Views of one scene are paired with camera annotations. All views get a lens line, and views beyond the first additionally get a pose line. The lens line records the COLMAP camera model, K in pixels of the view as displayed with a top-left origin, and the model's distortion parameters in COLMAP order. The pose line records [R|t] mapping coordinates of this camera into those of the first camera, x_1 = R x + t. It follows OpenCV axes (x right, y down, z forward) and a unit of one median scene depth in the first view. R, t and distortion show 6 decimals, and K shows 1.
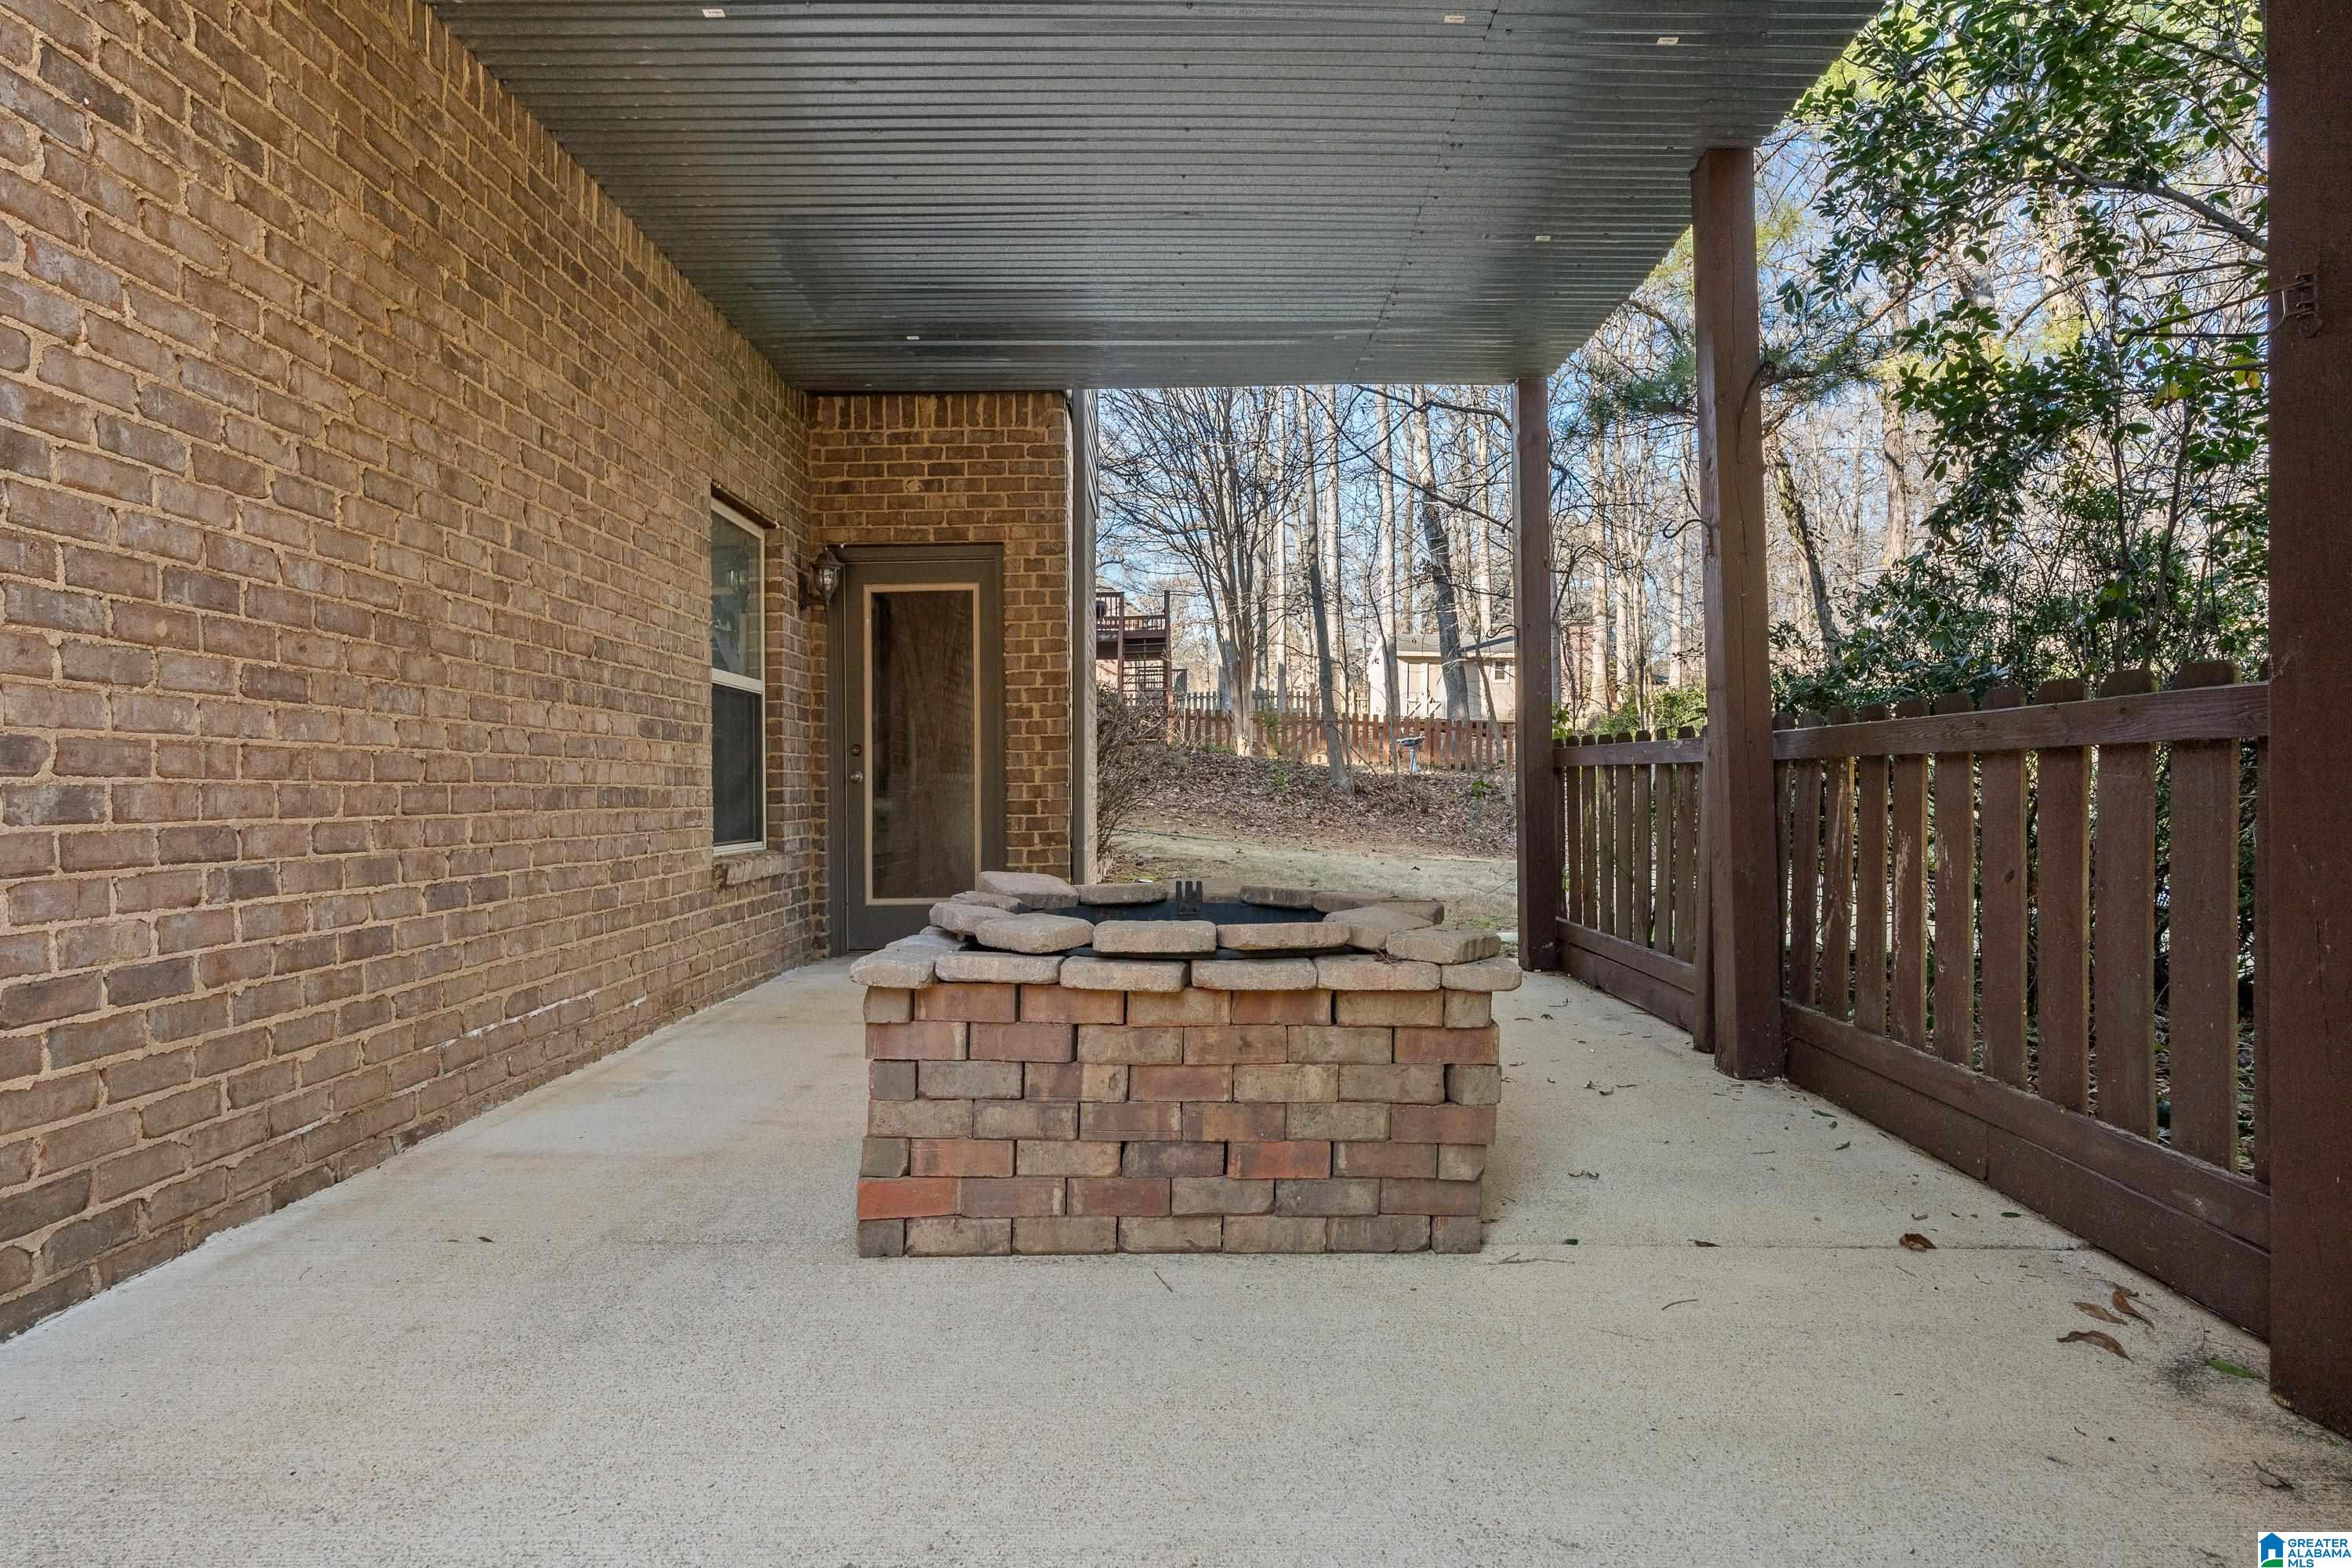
lens RADIAL K [[1290.0, 0, 1181.9], [0, 1290.0, 790.3], [0, 0, 1]] dist [-0.003360, 0.001703]
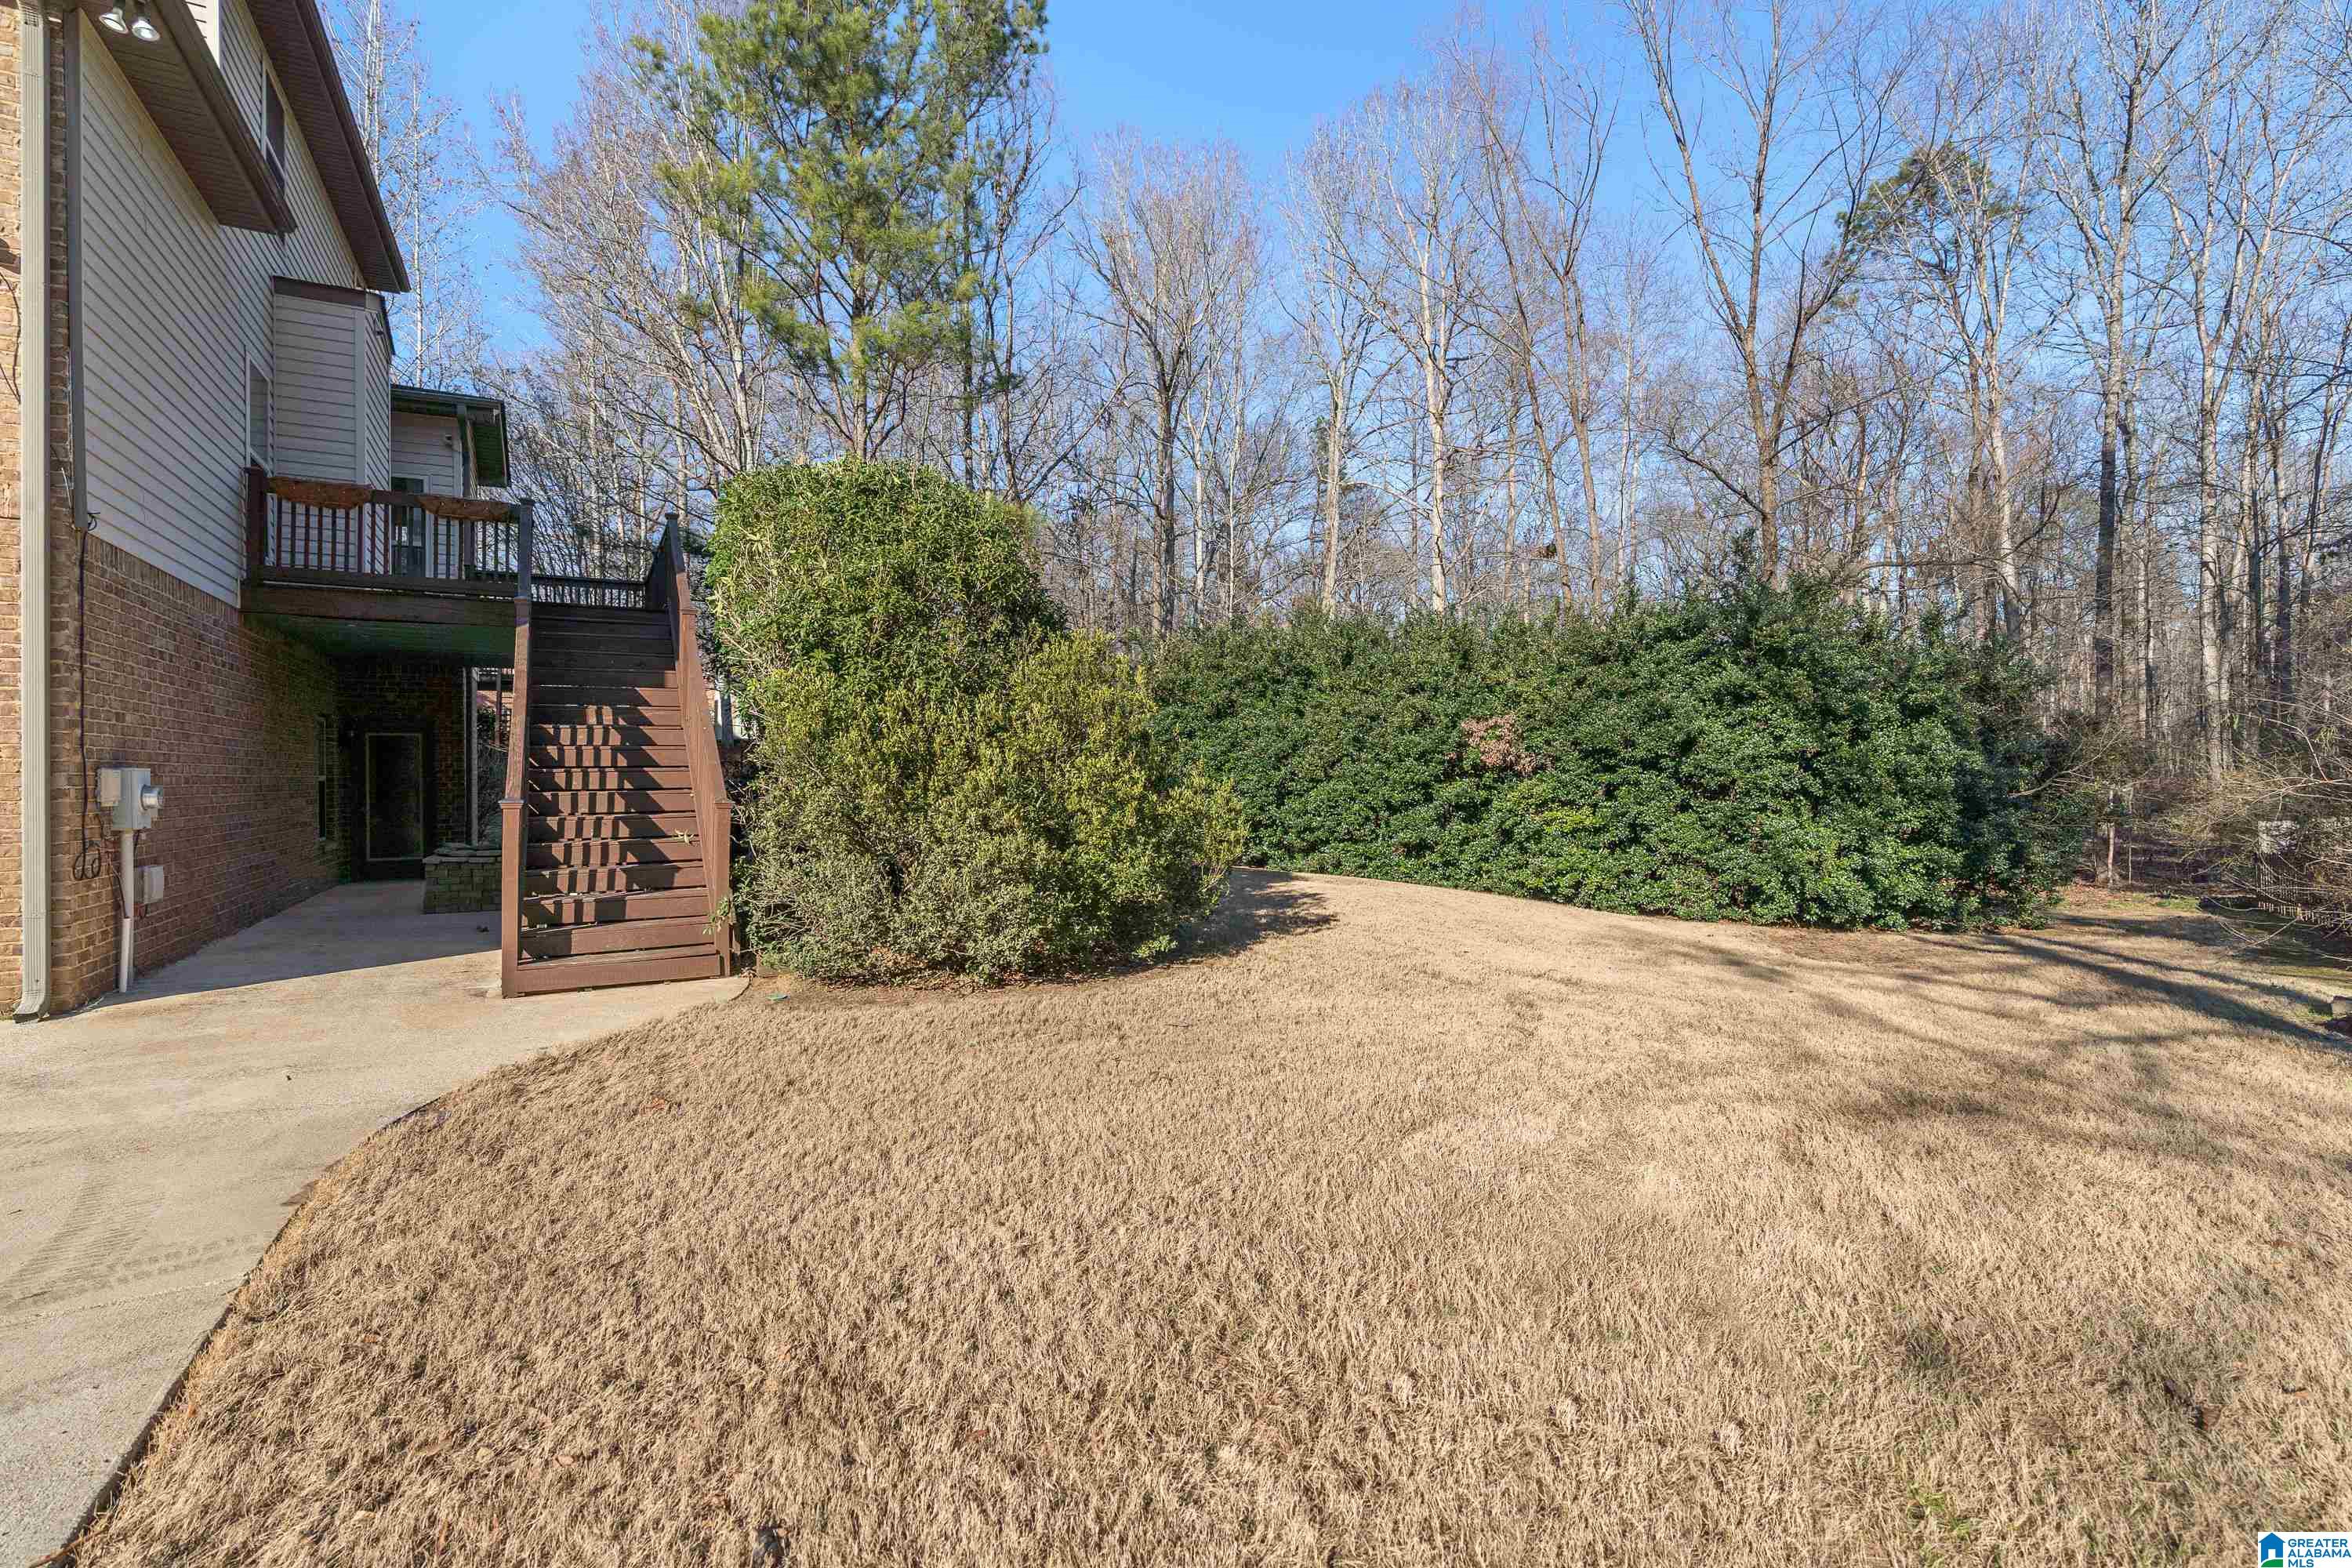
lens RADIAL K [[1057.1, 0, 1175.3], [0, 1057.1, 778.5], [0, 0, 1]] dist [-0.004400, -0.000766]
pose [[0.869194, -0.010931, 0.494350, 0.120383], [0.007637, 0.999933, 0.008683, -0.085765], [-0.494411, -0.003772, 0.869220, -1.763533]]
